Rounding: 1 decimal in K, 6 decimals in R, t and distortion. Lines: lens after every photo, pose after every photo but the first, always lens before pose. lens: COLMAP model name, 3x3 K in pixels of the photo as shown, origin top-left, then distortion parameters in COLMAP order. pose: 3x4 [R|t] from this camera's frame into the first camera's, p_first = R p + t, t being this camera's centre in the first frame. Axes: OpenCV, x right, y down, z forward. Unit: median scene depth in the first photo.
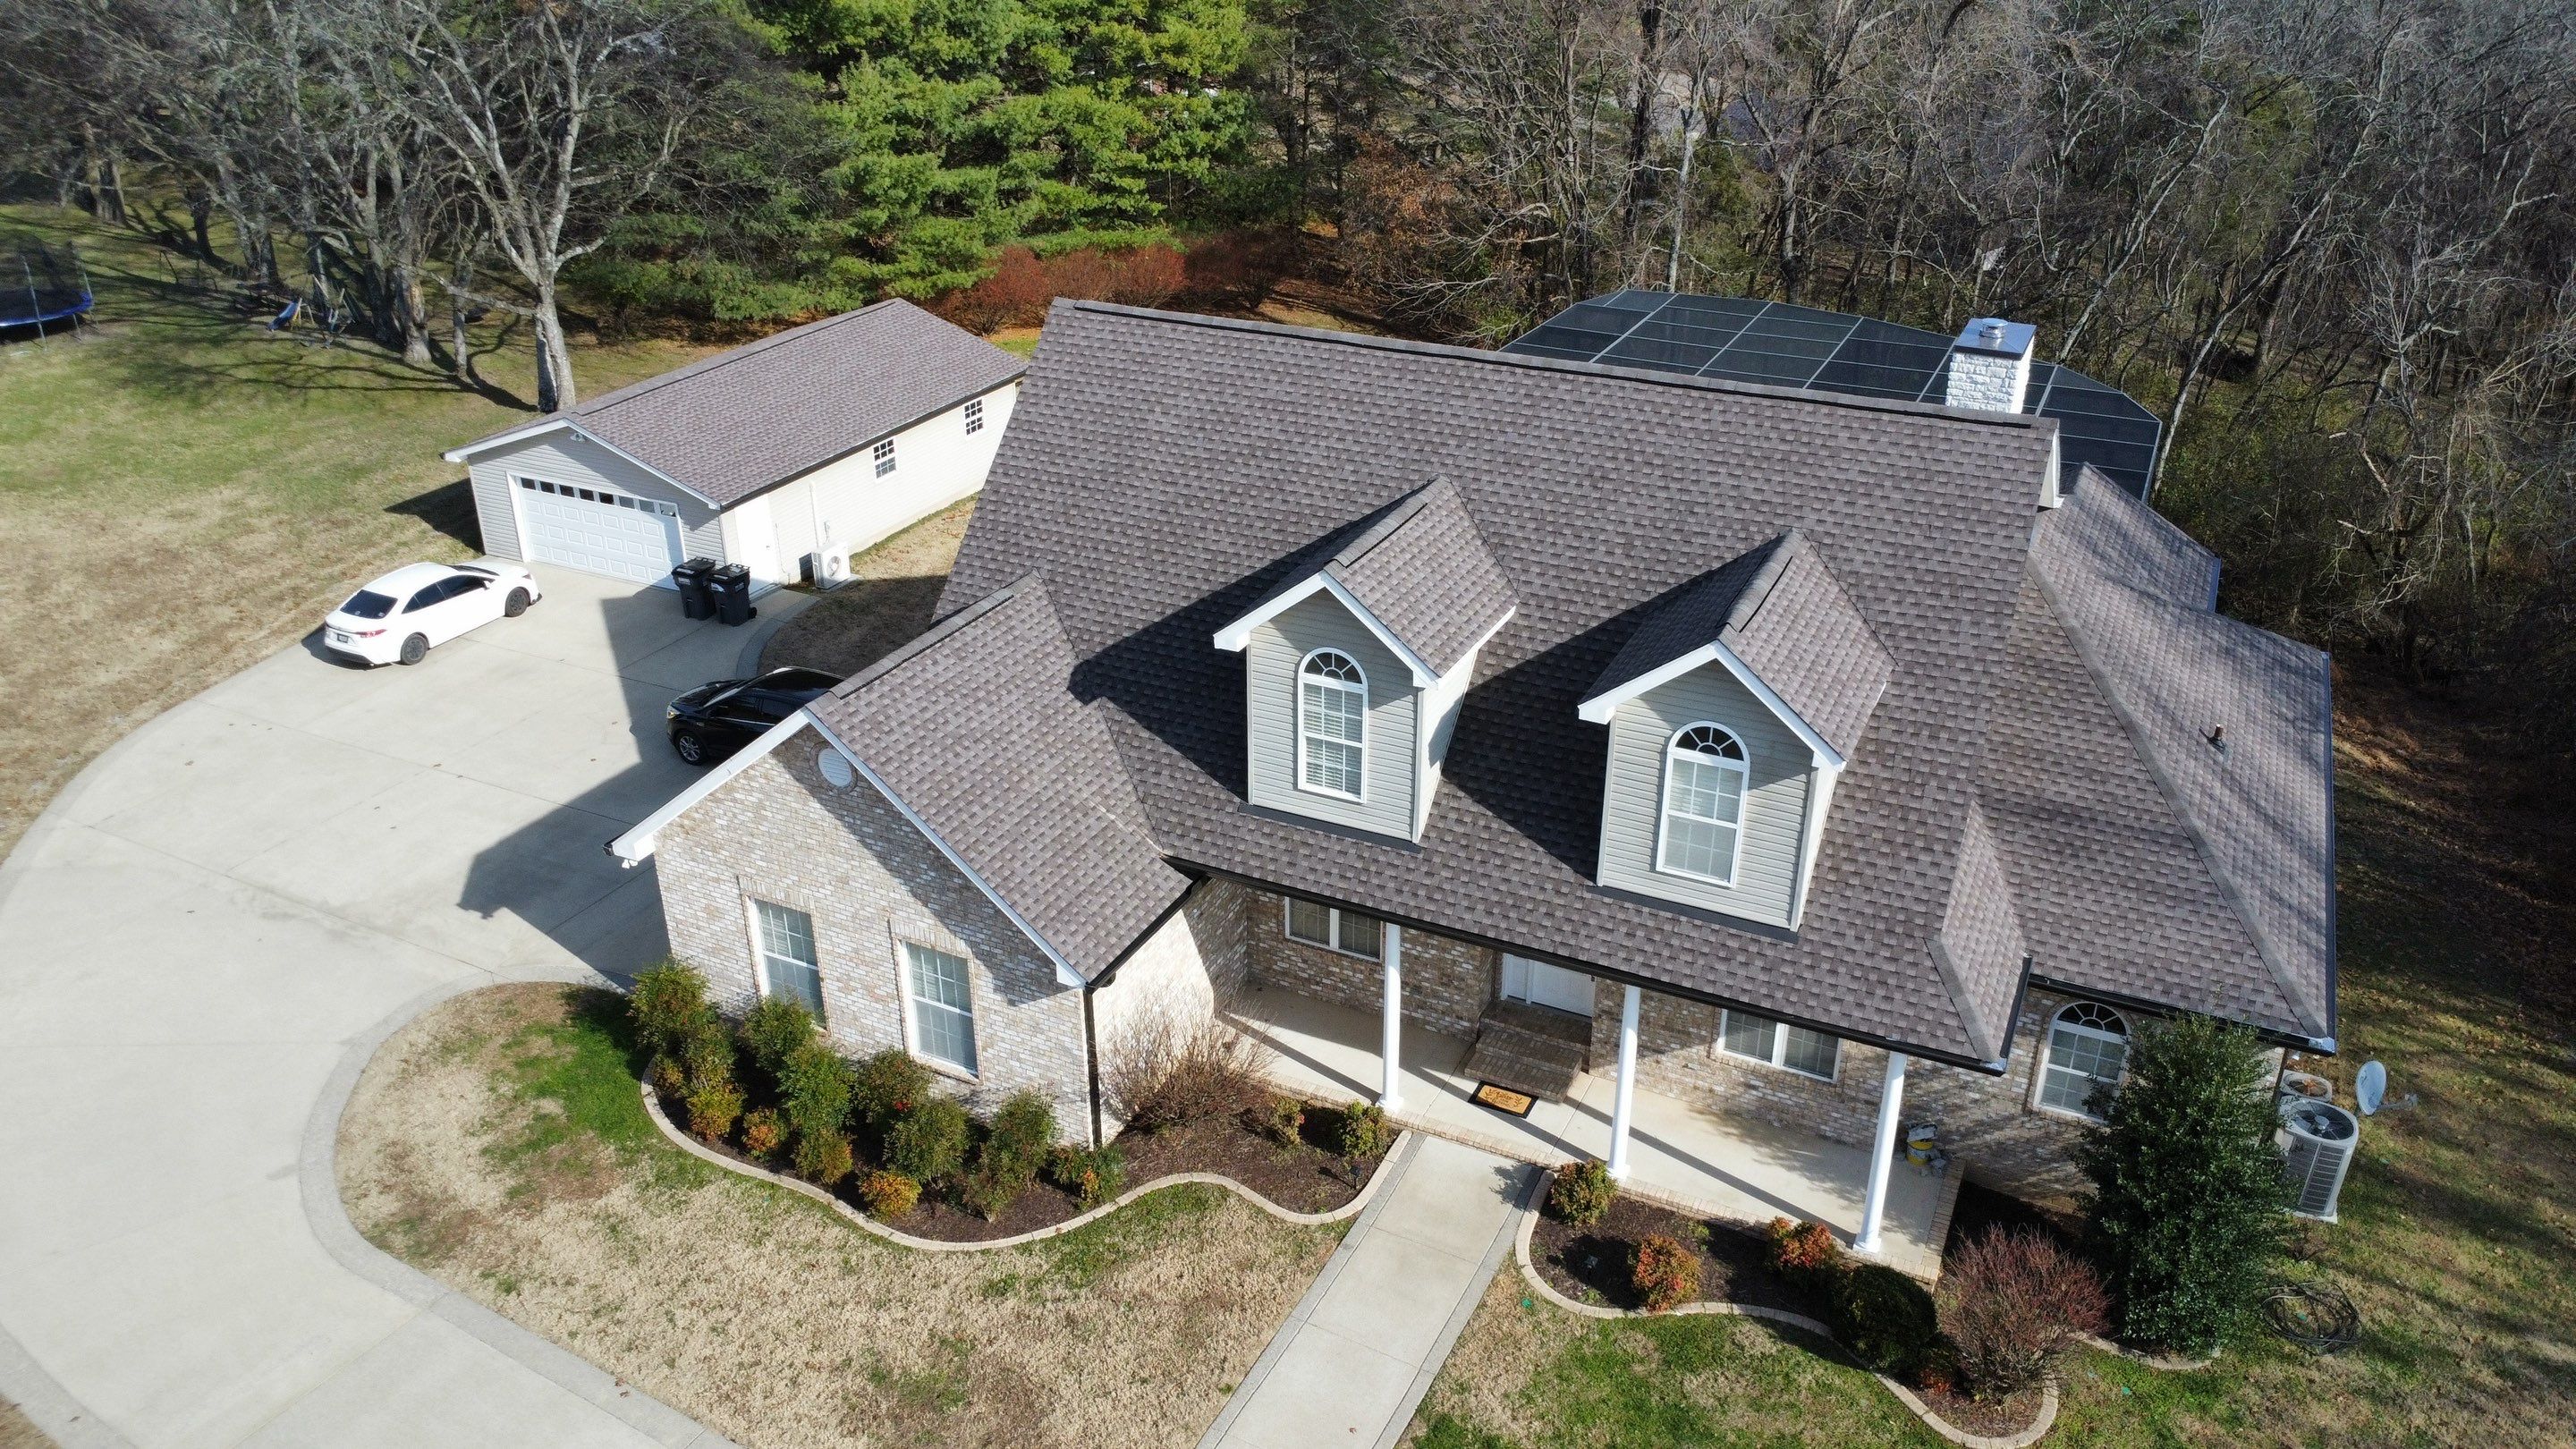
lens RADIAL K [[1865.1, 0, 1291.9], [0, 1865.1, 715.9], [0, 0, 1]] dist [-0.014673, -0.033282]
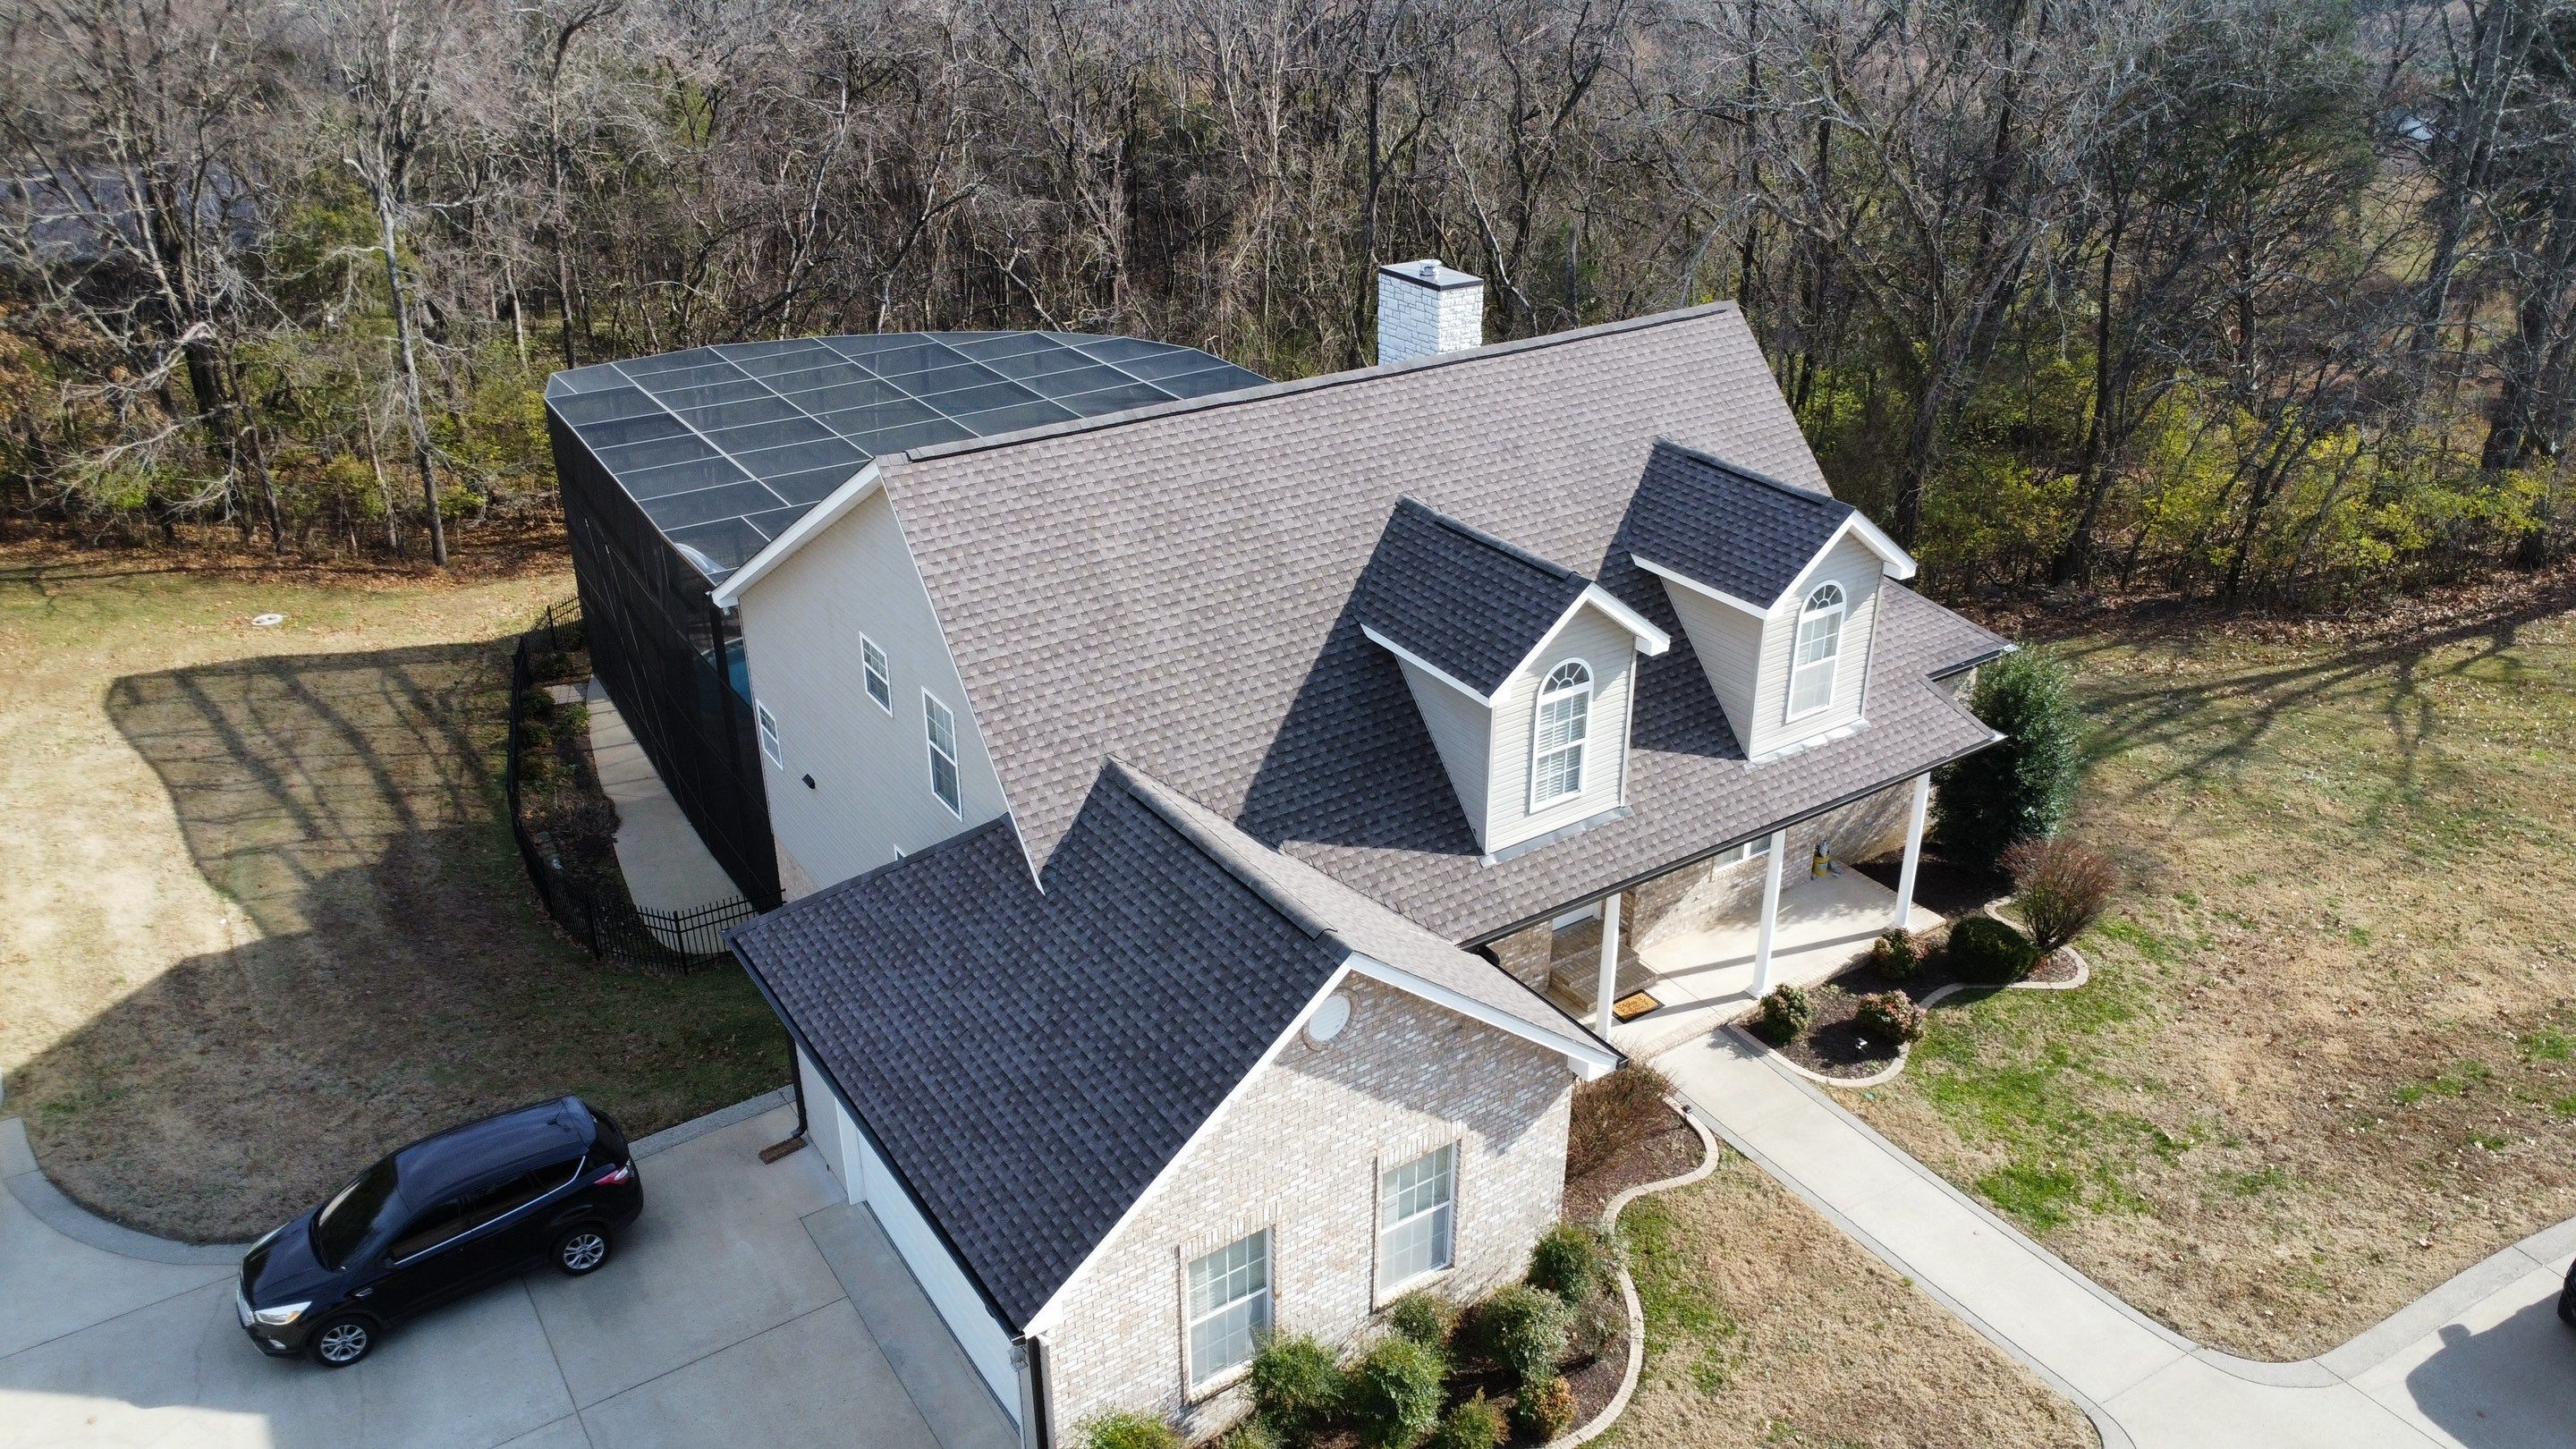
lens RADIAL K [[1865.1, 0, 1291.9], [0, 1865.1, 715.9], [0, 0, 1]] dist [-0.014673, -0.033282]
pose [[0.503206, -0.376504, 0.777836, -0.834655], [0.378545, 0.905183, 0.193253, -0.254859], [-0.776845, 0.197199, 0.598017, 0.499099]]
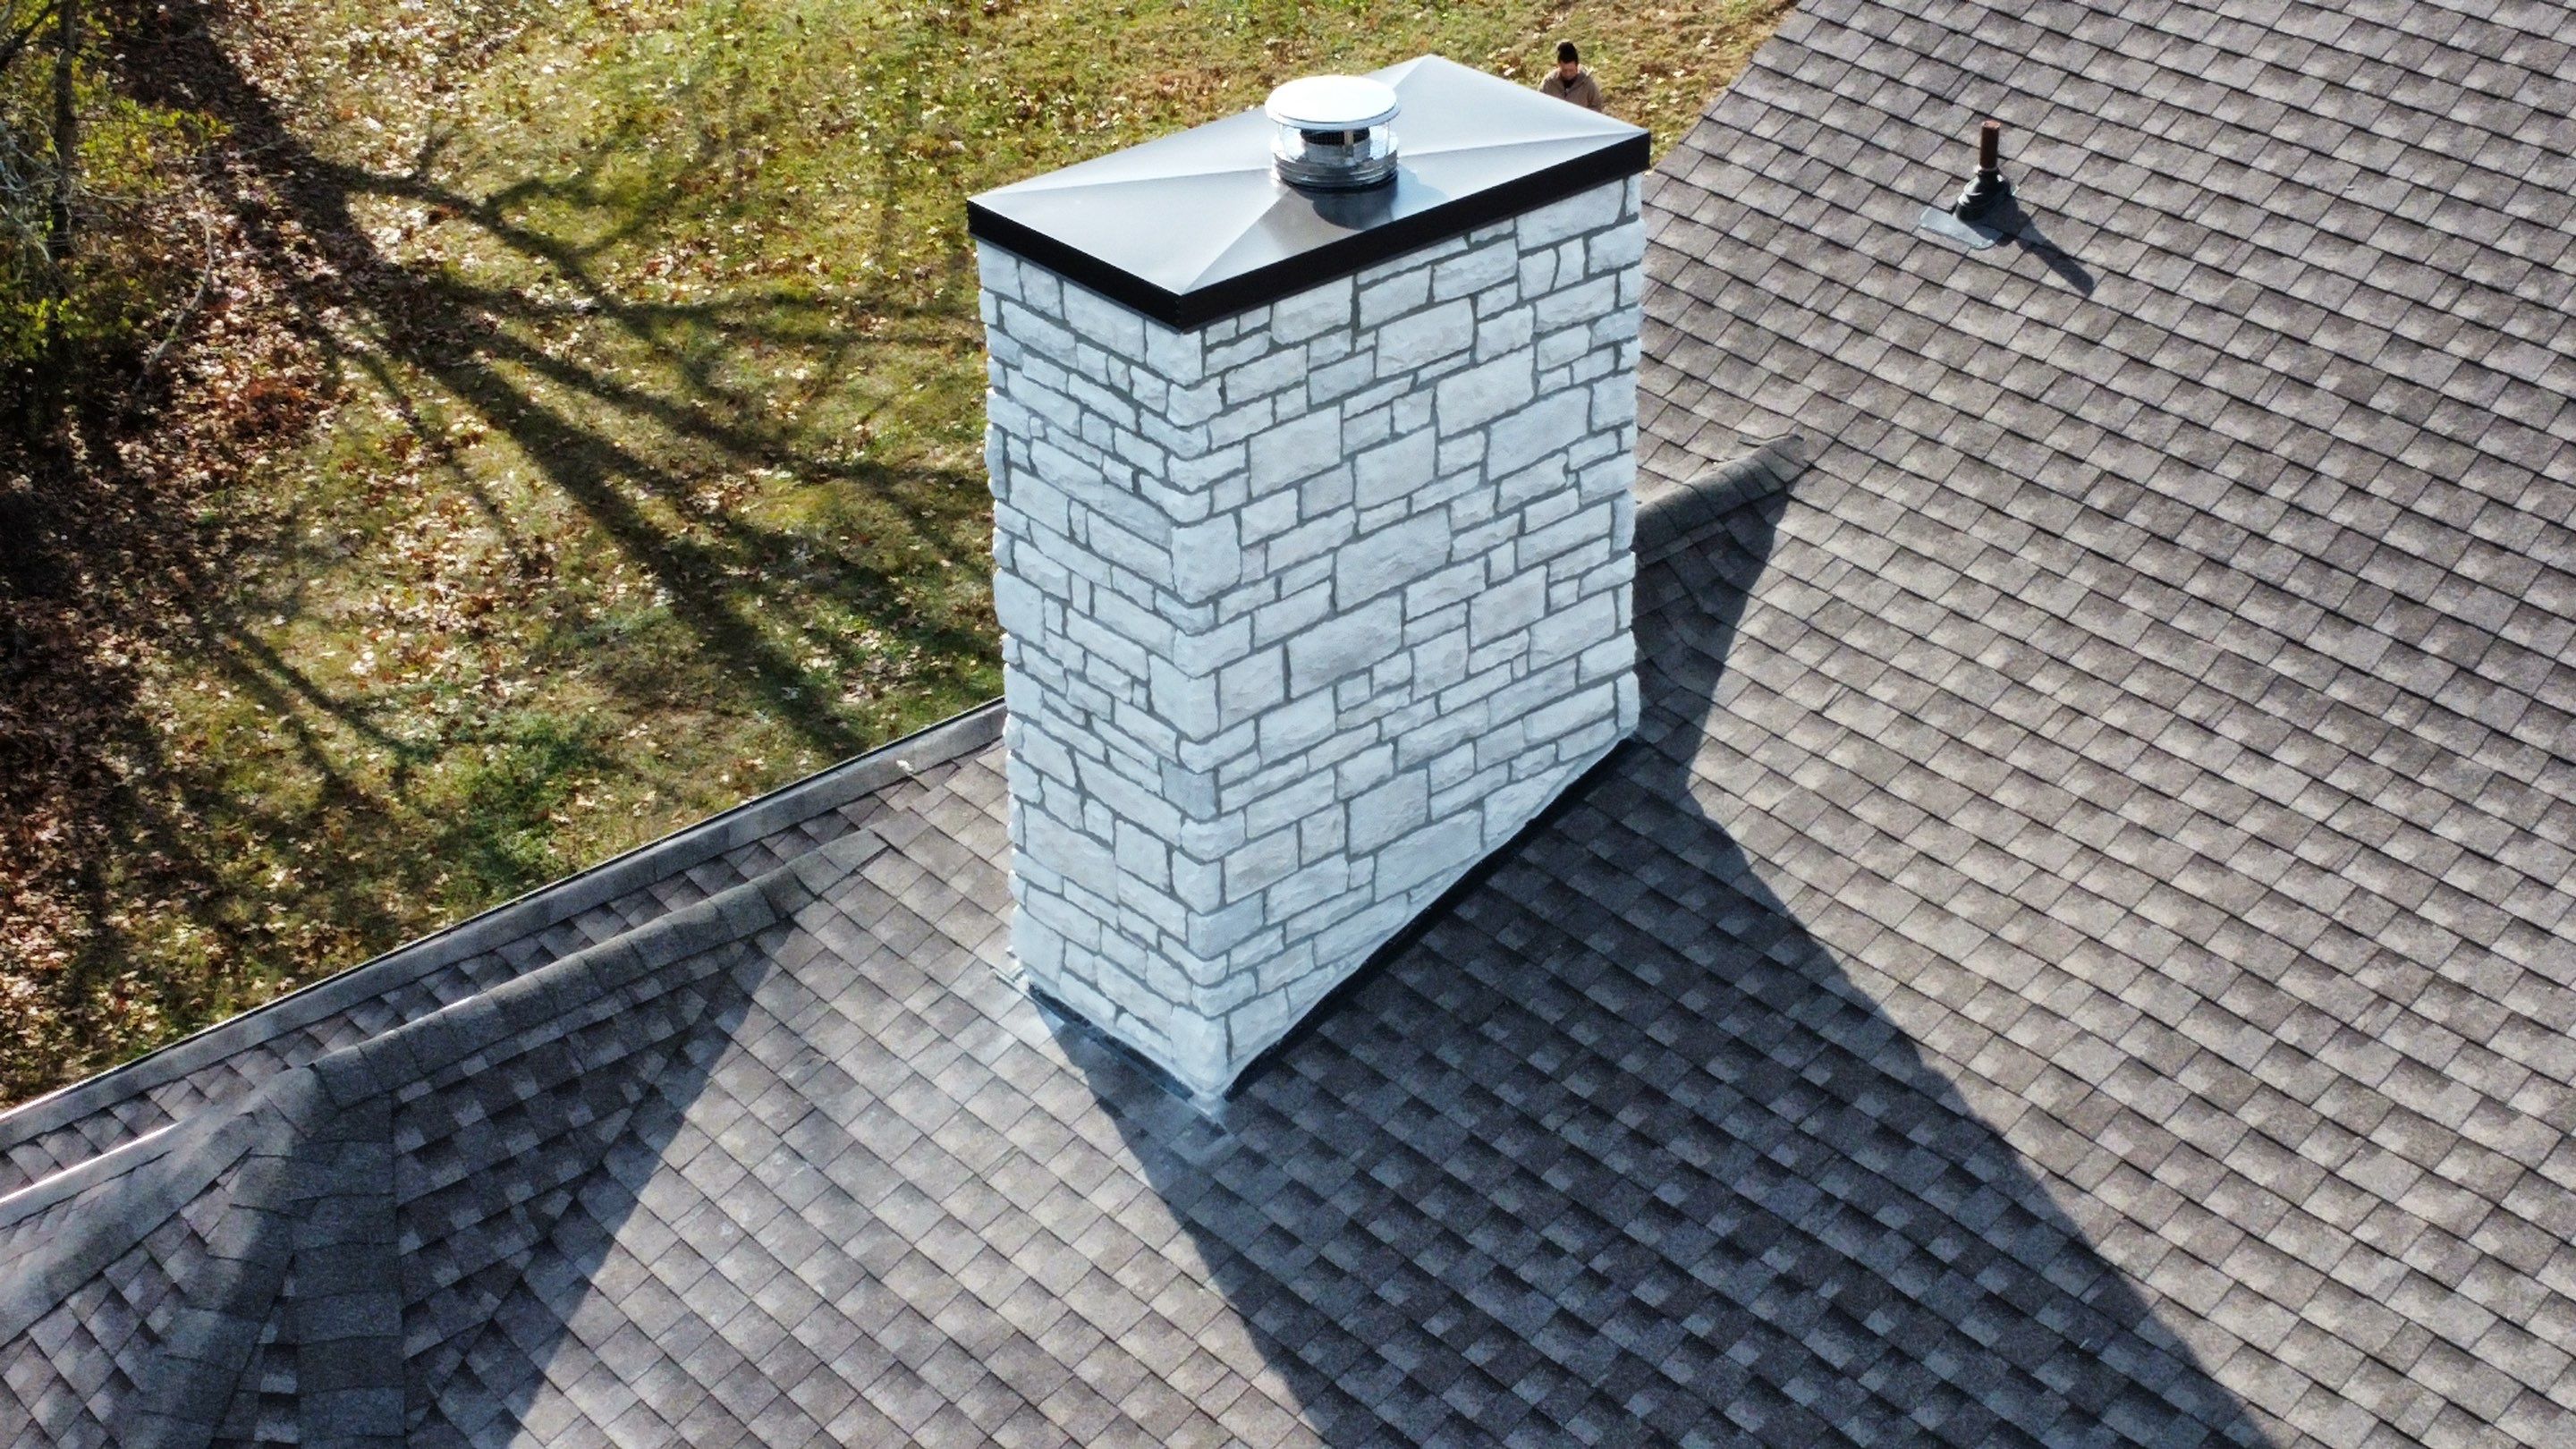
lens RADIAL K [[3724.5, 0, 1299.6], [0, 3724.5, 711.4], [0, 0, 1]] dist [-0.041981, 0.166594]
pose [[-0.920152, -0.182124, 0.346629, 0.283854], [0.184598, 0.578929, 0.794207, -0.576536], [-0.345318, 0.794778, -0.499083, 1.489926]]
